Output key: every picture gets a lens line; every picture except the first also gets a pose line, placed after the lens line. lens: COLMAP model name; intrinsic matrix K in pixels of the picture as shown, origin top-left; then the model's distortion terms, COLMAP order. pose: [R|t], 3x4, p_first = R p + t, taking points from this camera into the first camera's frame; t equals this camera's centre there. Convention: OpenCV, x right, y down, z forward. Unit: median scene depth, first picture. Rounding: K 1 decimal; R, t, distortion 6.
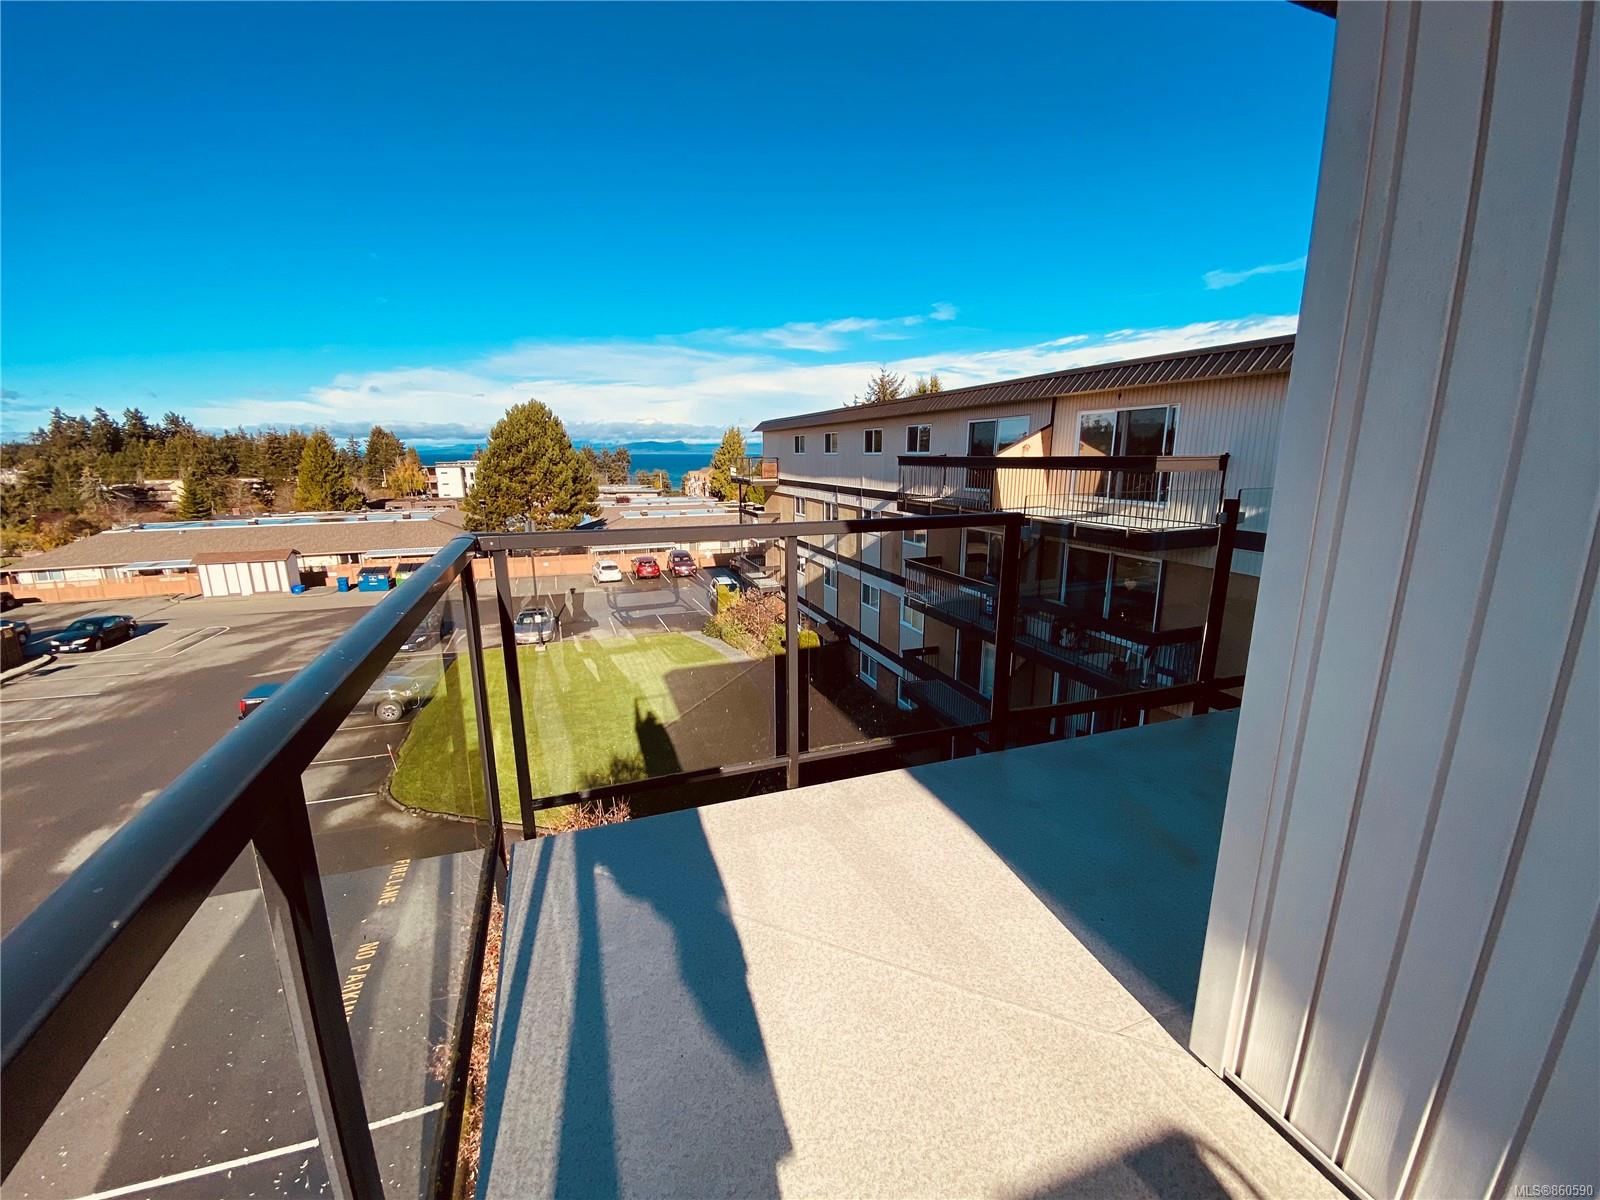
lens RADIAL K [[641.5, 0, 798.4], [0, 641.5, 604.3], [0, 0, 1]] dist [0.012186, -0.017254]
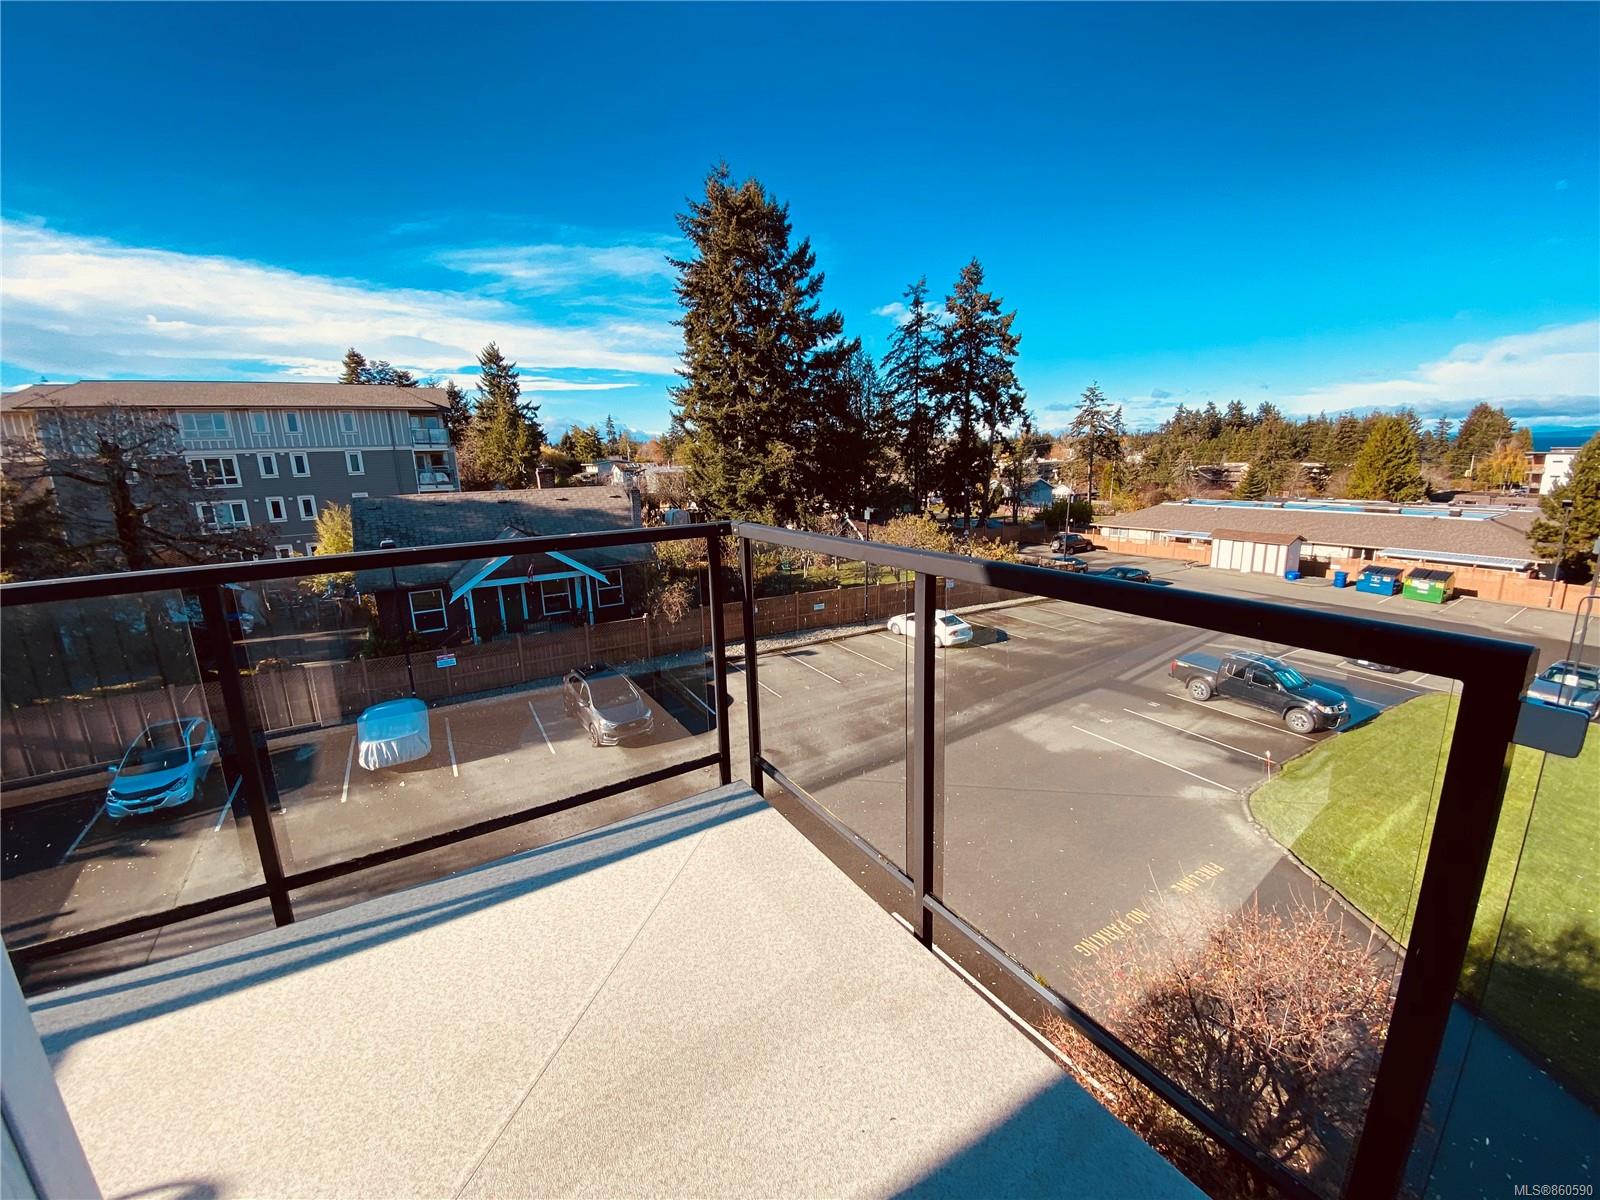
lens RADIAL K [[641.5, 0, 797.0], [0, 641.5, 600.7], [0, 0, 1]] dist [0.012186, -0.017254]
pose [[0.196094, 0.212495, -0.957284, 0.029528], [-0.195447, 0.965119, 0.174198, -0.008723], [0.960910, 0.152939, 0.230786, 0.034034]]
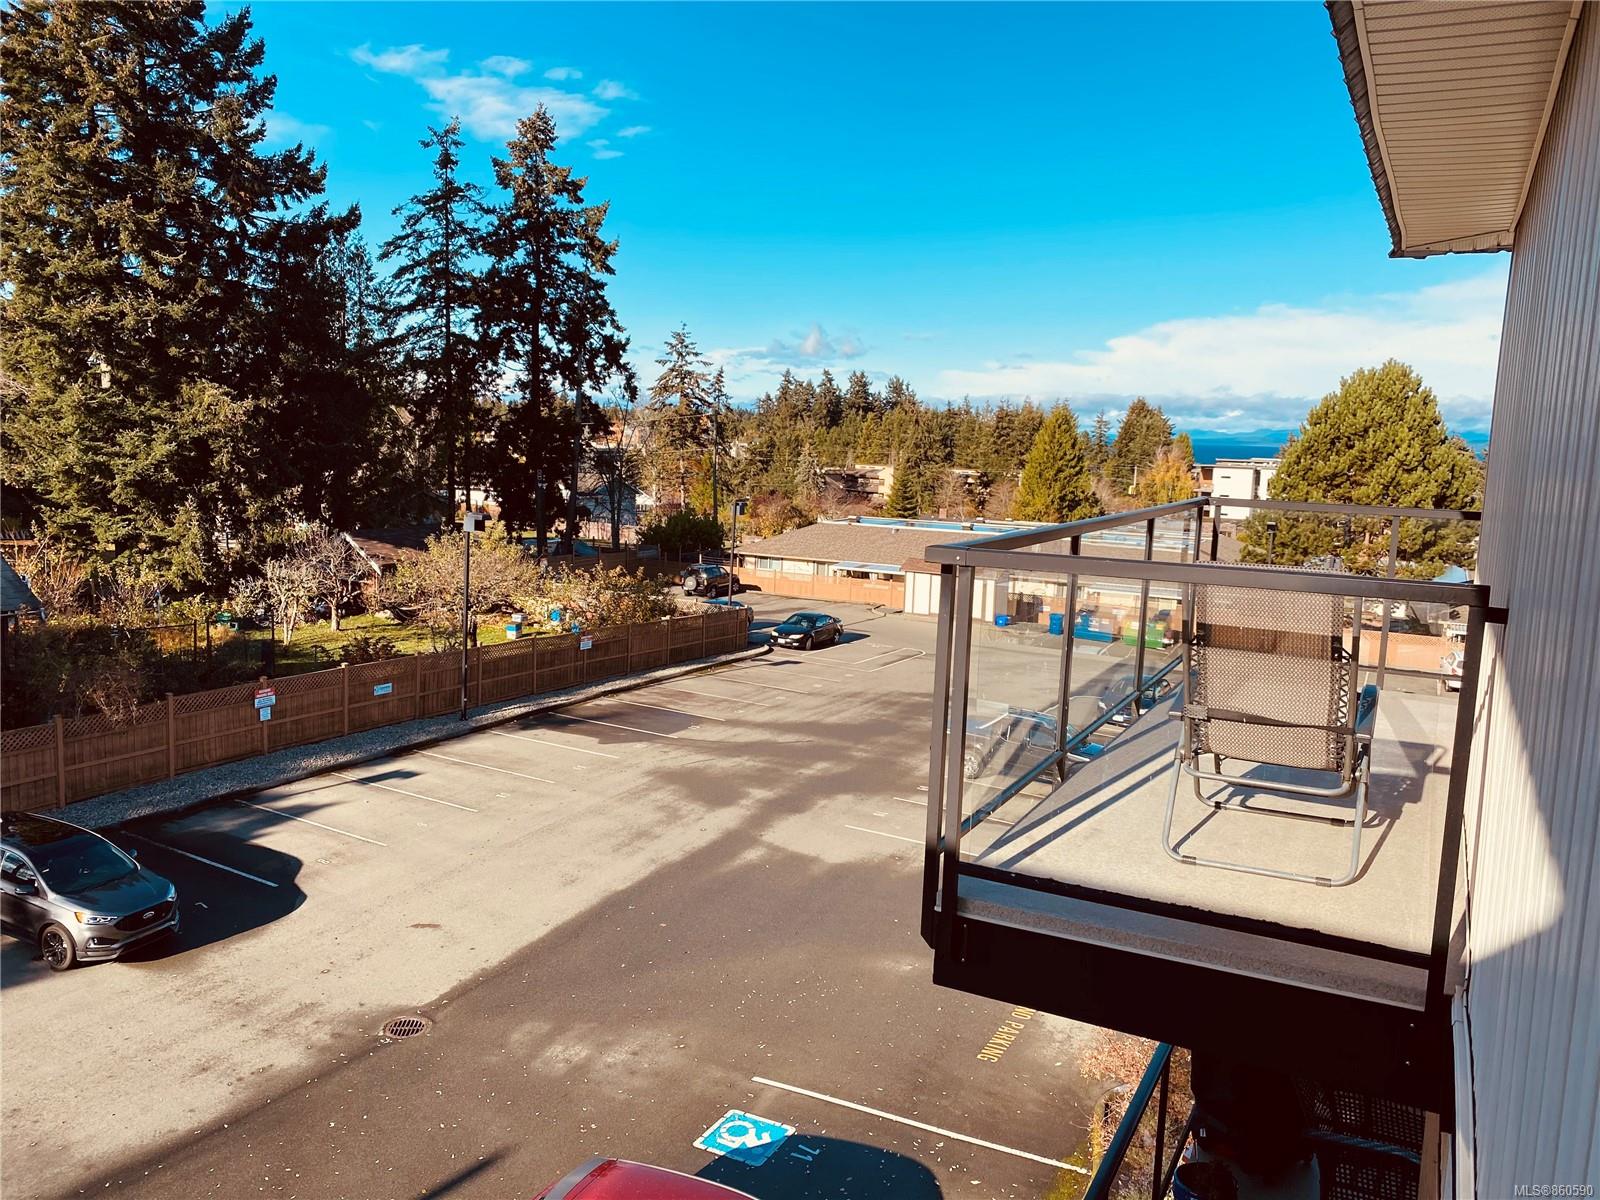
lens RADIAL K [[1209.2, 0, 797.3], [0, 1209.2, 602.7], [0, 0, 1]] dist [0.050175, -0.063052]
pose [[0.671587, 0.129813, -0.729466, 0.059121], [-0.204720, 0.978716, -0.014309, 0.020855], [0.712082, 0.158946, 0.683868, -0.099668]]
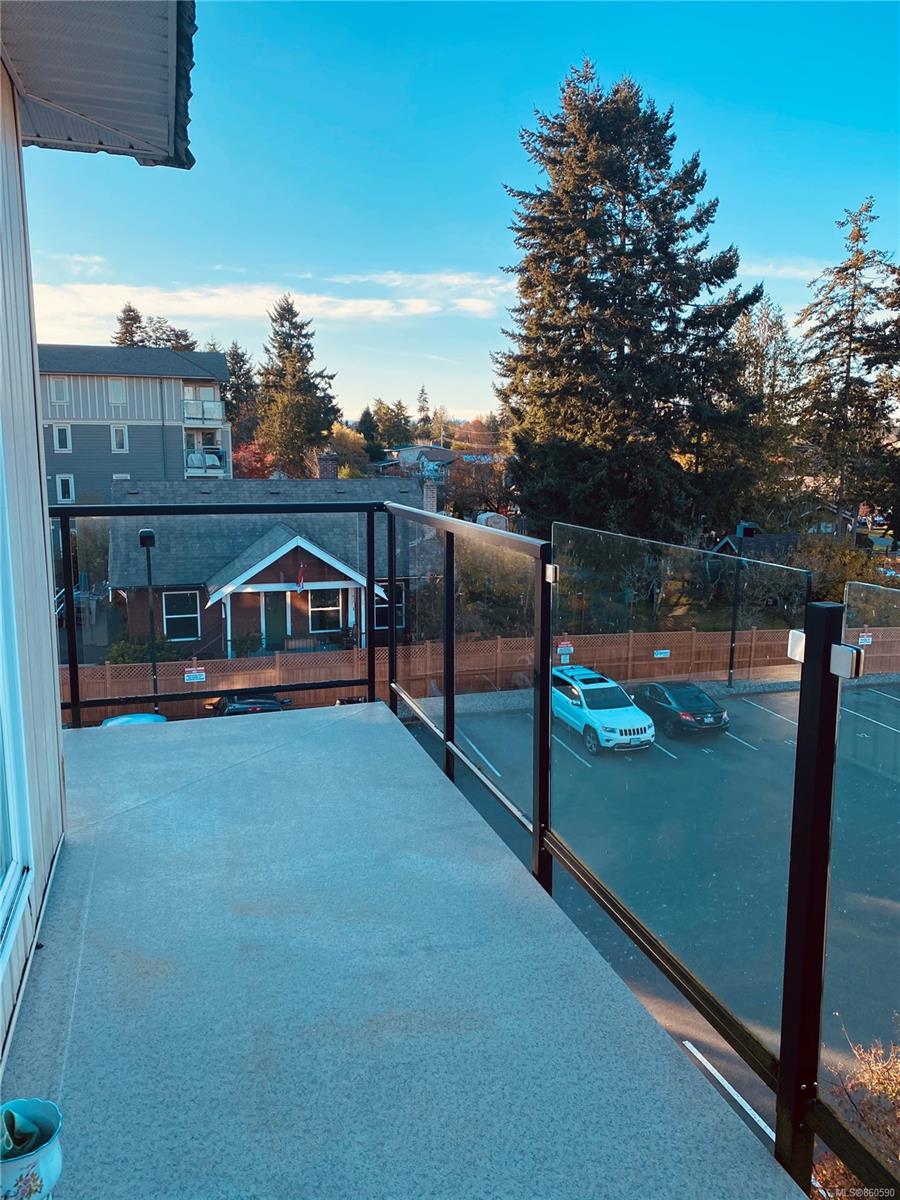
lens RADIAL K [[906.9, 0, 452.0], [0, 906.9, 598.4], [0, 0, 1]] dist [0.050175, -0.063052]
pose [[-0.047548, 0.167245, -0.984768, 0.077954], [-0.230232, 0.957502, 0.173731, -0.014268], [0.971973, 0.234986, -0.007022, 0.050216]]
